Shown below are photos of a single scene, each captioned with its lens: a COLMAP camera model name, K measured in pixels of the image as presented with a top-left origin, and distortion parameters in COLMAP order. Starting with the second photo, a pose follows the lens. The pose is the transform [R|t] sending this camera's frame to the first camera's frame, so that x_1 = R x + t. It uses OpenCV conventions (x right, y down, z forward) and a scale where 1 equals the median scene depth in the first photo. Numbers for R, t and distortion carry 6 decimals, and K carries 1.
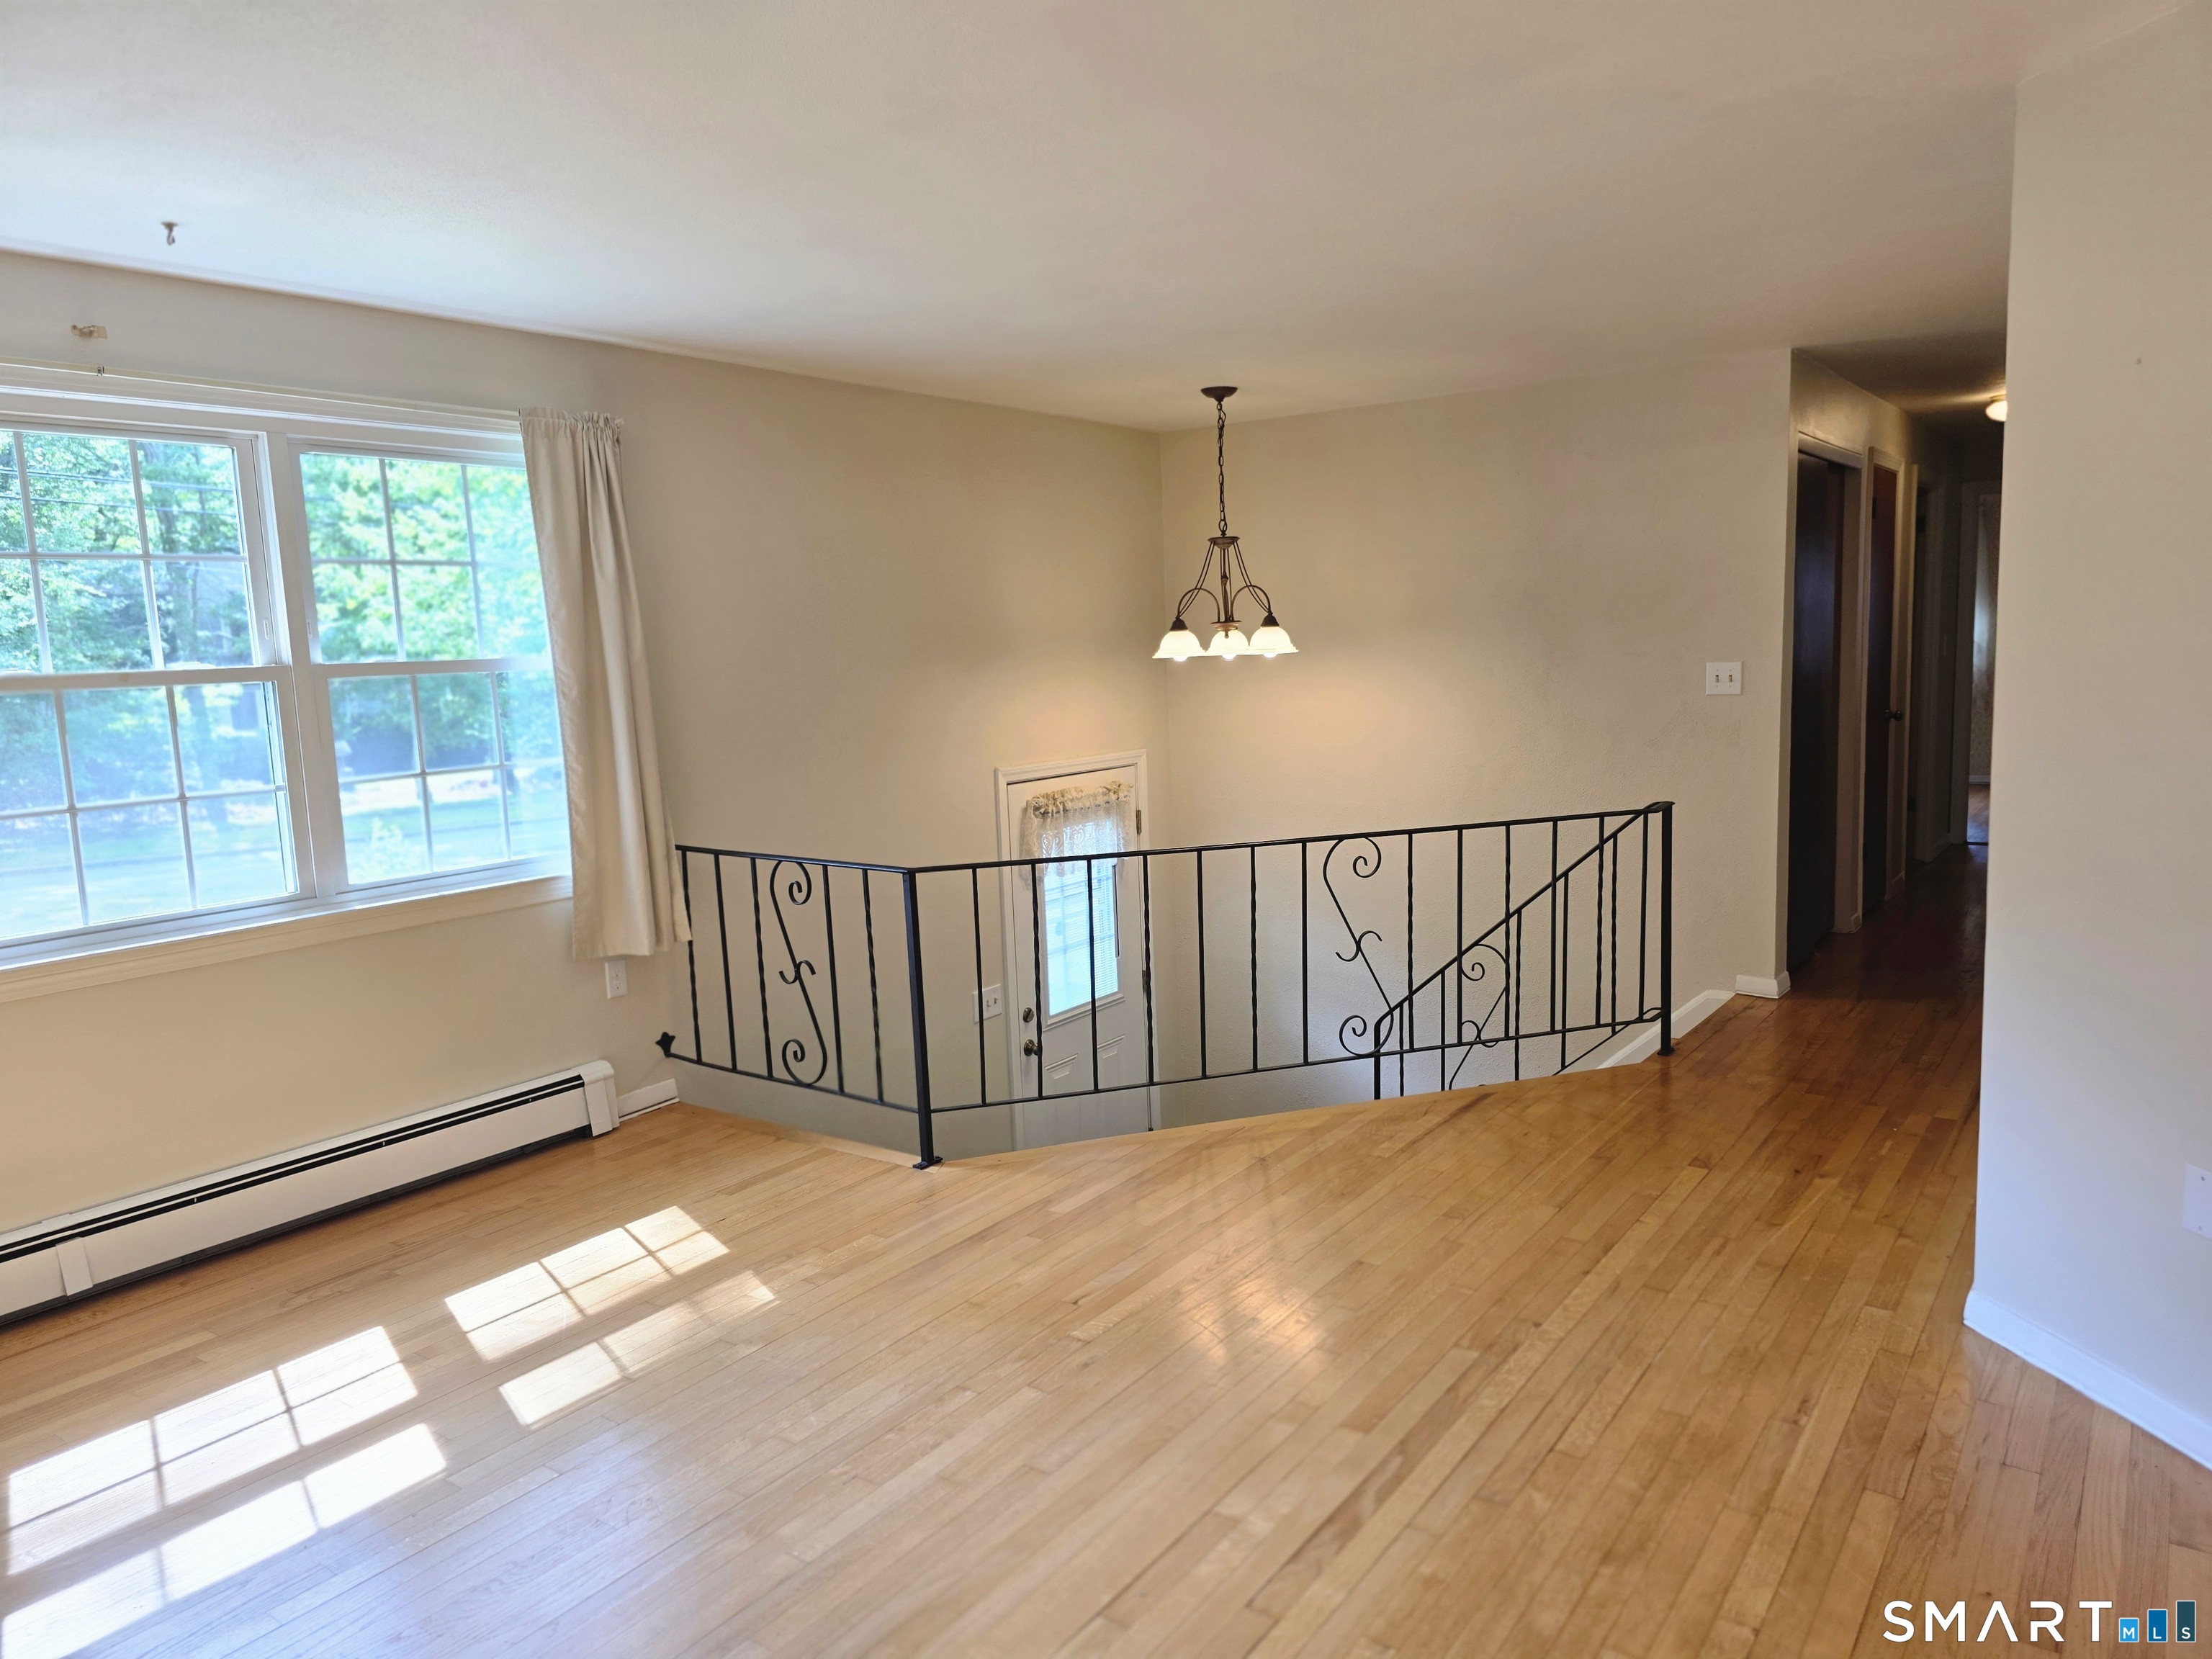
lens RADIAL K [[1462.4, 0, 1078.9], [0, 1462.4, 793.3], [0, 0, 1]] dist [0.031121, -0.018265]
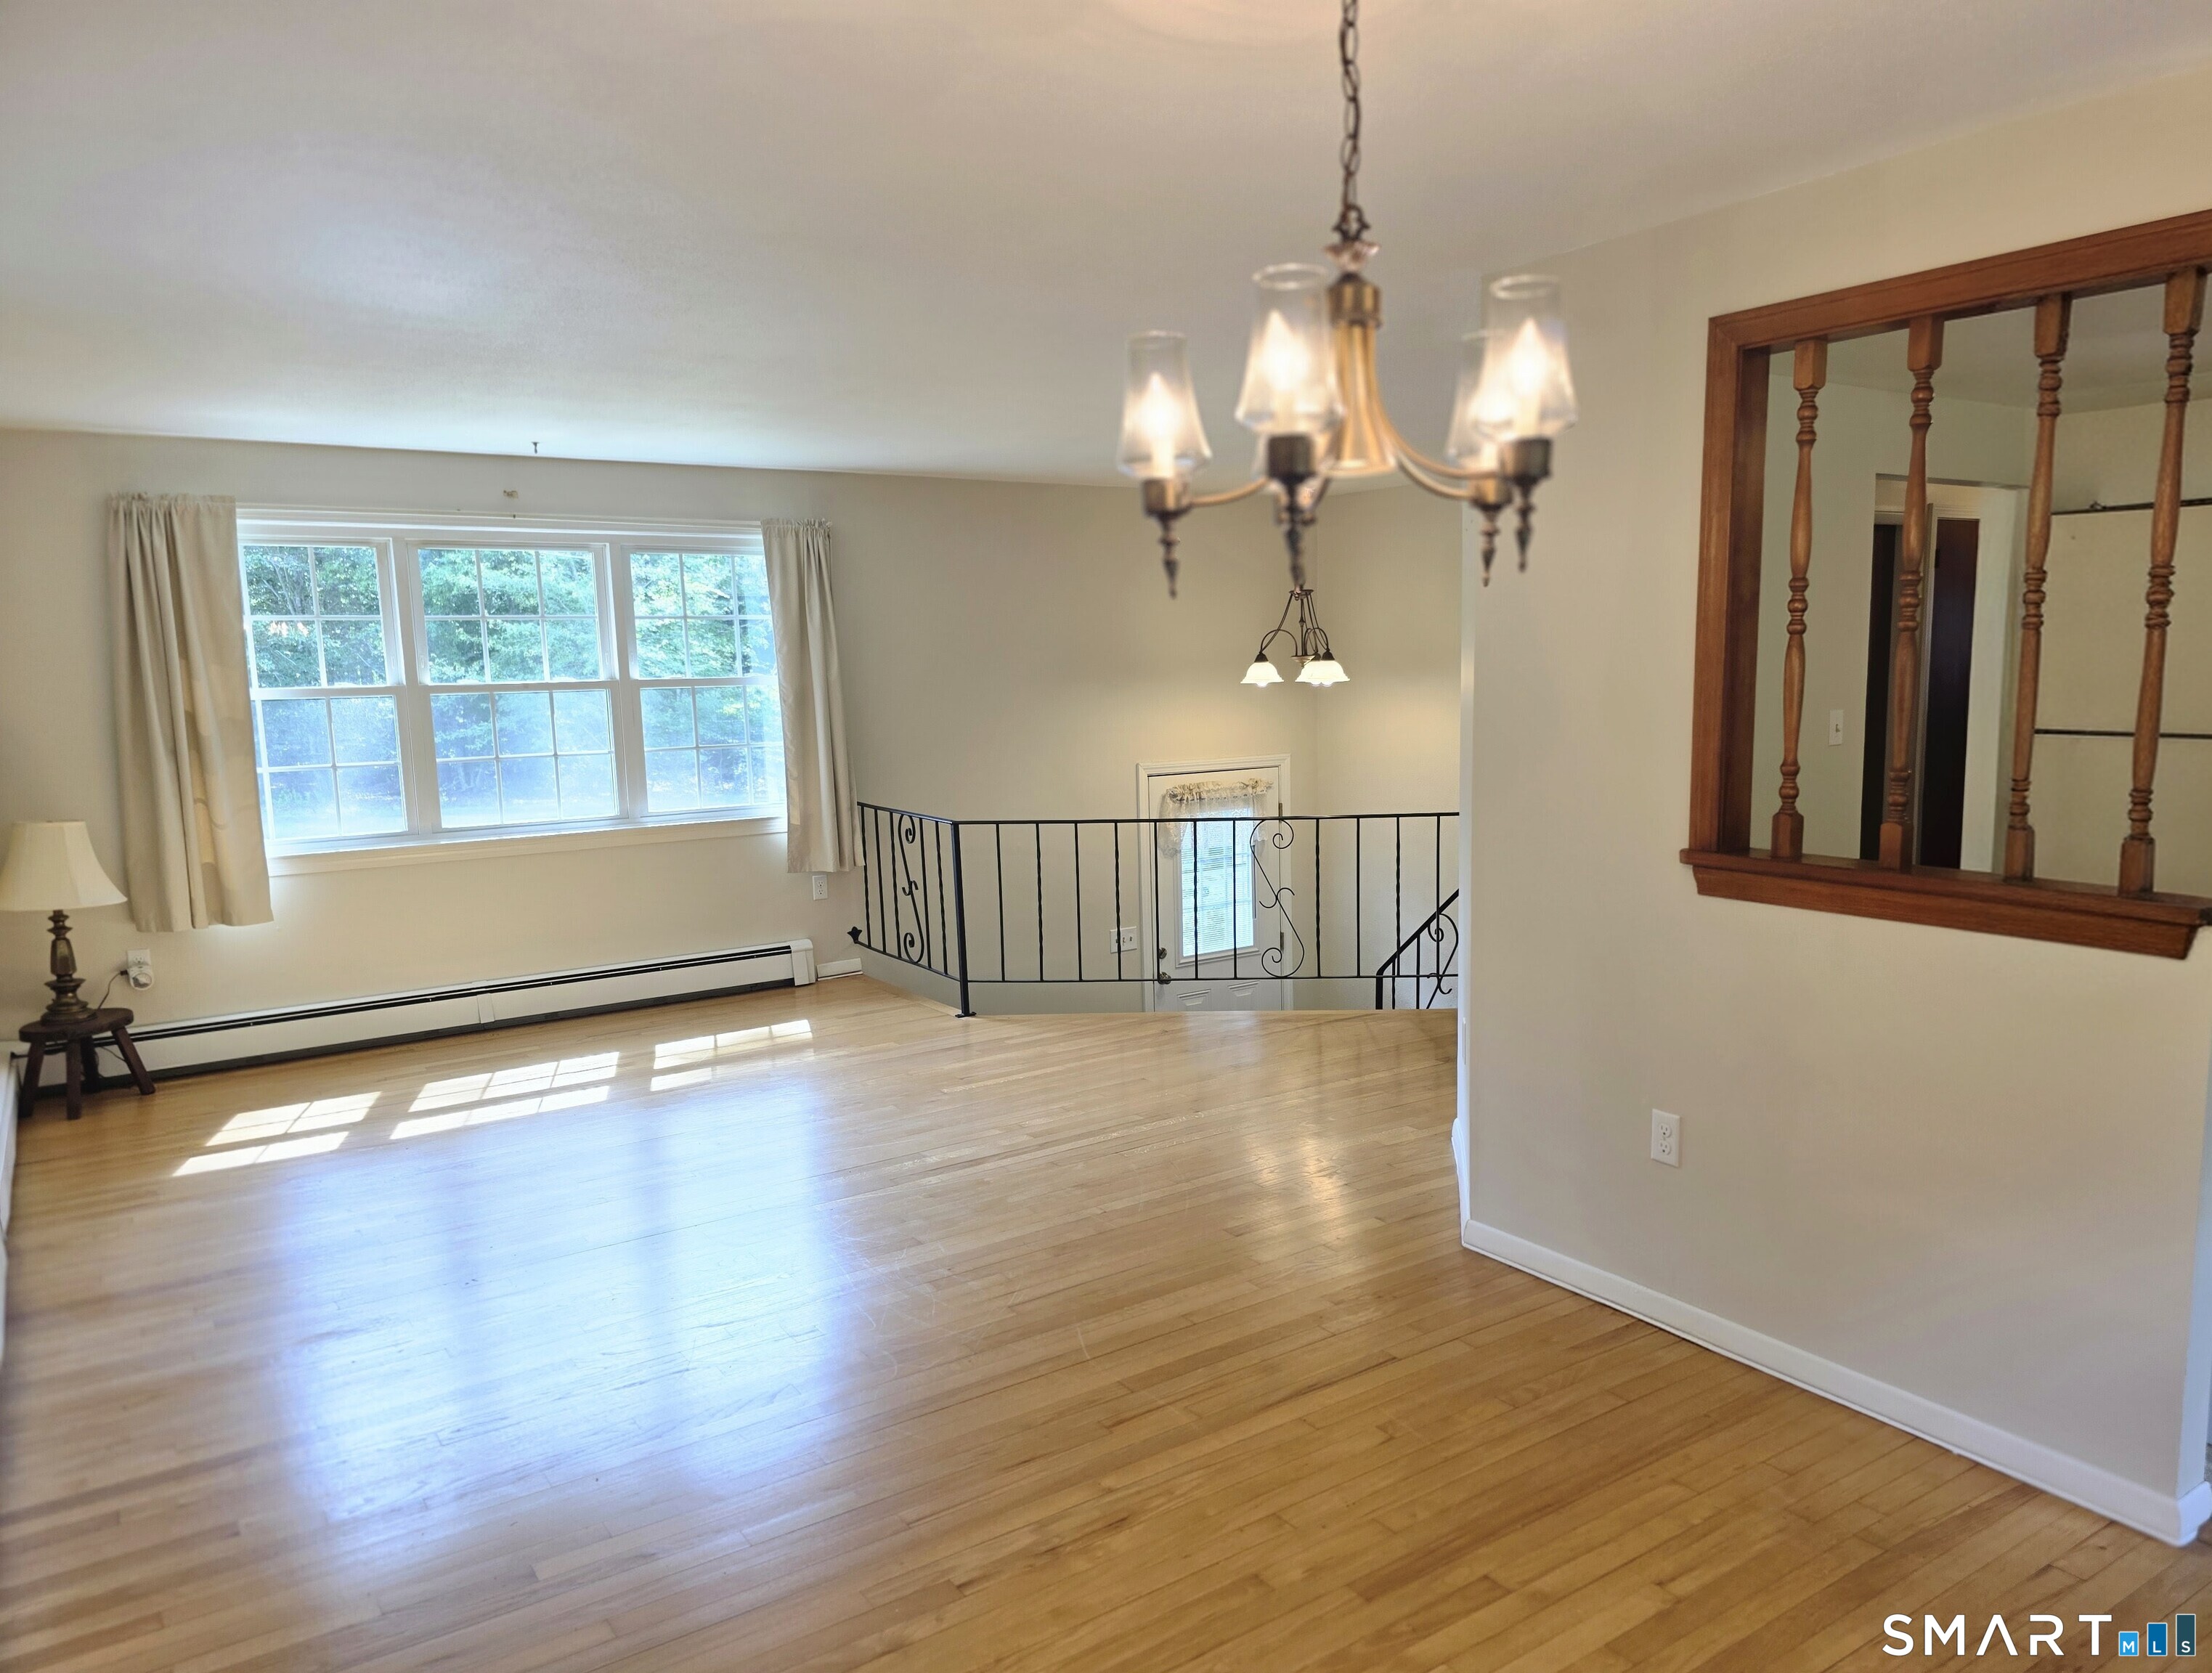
lens RADIAL K [[1478.0, 0, 1108.3], [0, 1478.0, 845.6], [0, 0, 1]] dist [0.028373, 0.000053]
pose [[0.942593, 0.058770, -0.328732, 0.509993], [-0.048155, 0.998025, 0.040347, 0.006282], [0.330453, -0.022201, 0.943561, -0.384259]]
